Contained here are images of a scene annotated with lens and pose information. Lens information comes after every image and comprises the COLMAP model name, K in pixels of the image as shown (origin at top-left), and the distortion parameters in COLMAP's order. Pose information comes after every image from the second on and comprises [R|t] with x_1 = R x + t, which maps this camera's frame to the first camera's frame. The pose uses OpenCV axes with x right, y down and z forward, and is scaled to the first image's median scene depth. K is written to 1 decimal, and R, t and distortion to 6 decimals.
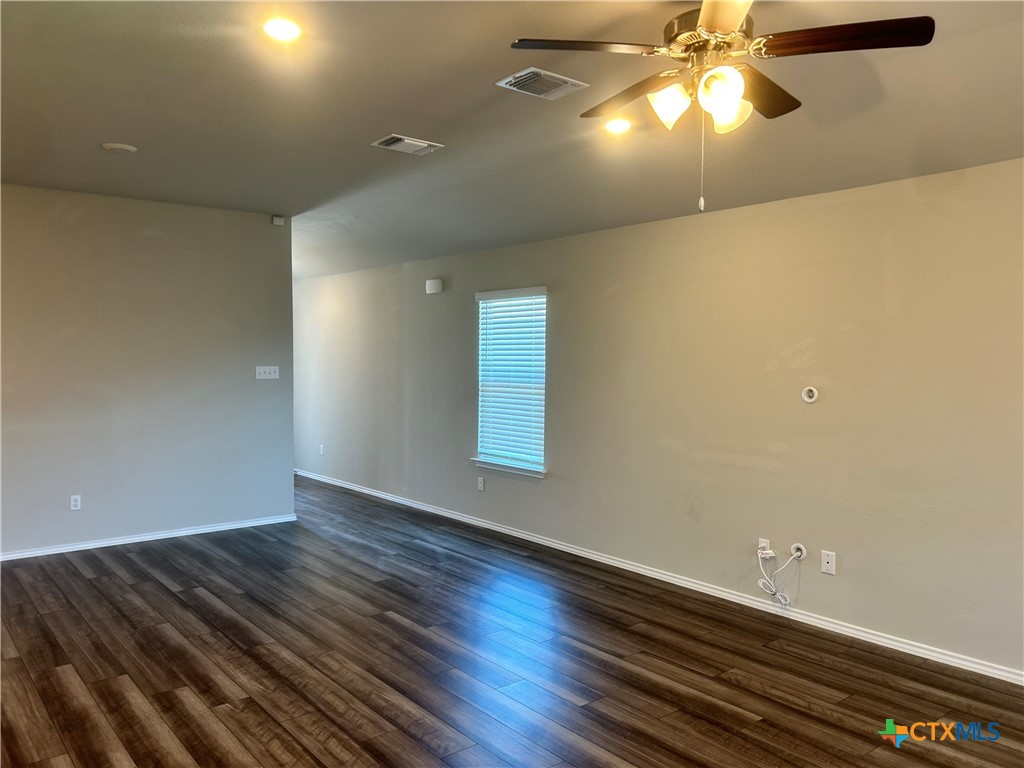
lens RADIAL K [[764.5, 0, 512.6], [0, 764.5, 382.9], [0, 0, 1]] dist [0.003890, 0.000438]
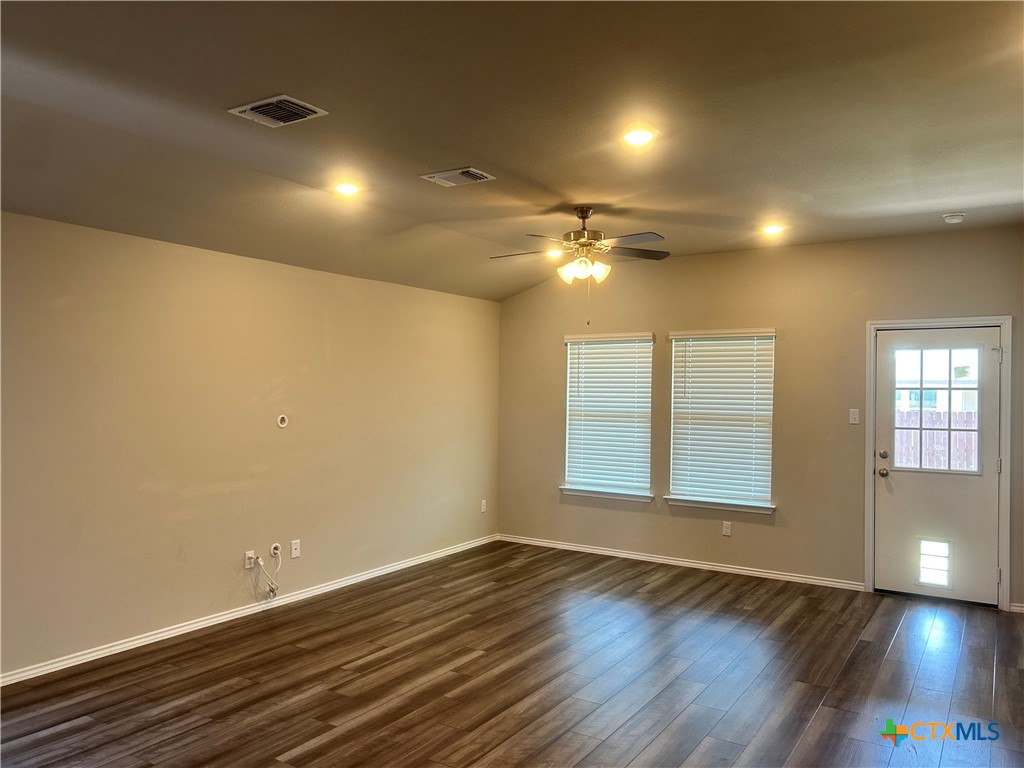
lens RADIAL K [[764.5, 0, 511.6], [0, 764.5, 385.1], [0, 0, 1]] dist [0.003890, 0.000438]
pose [[-0.305444, -0.009495, 0.952163, -1.044833], [0.019190, 0.999686, 0.016125, -0.064139], [-0.952017, 0.023197, -0.305166, 1.163805]]
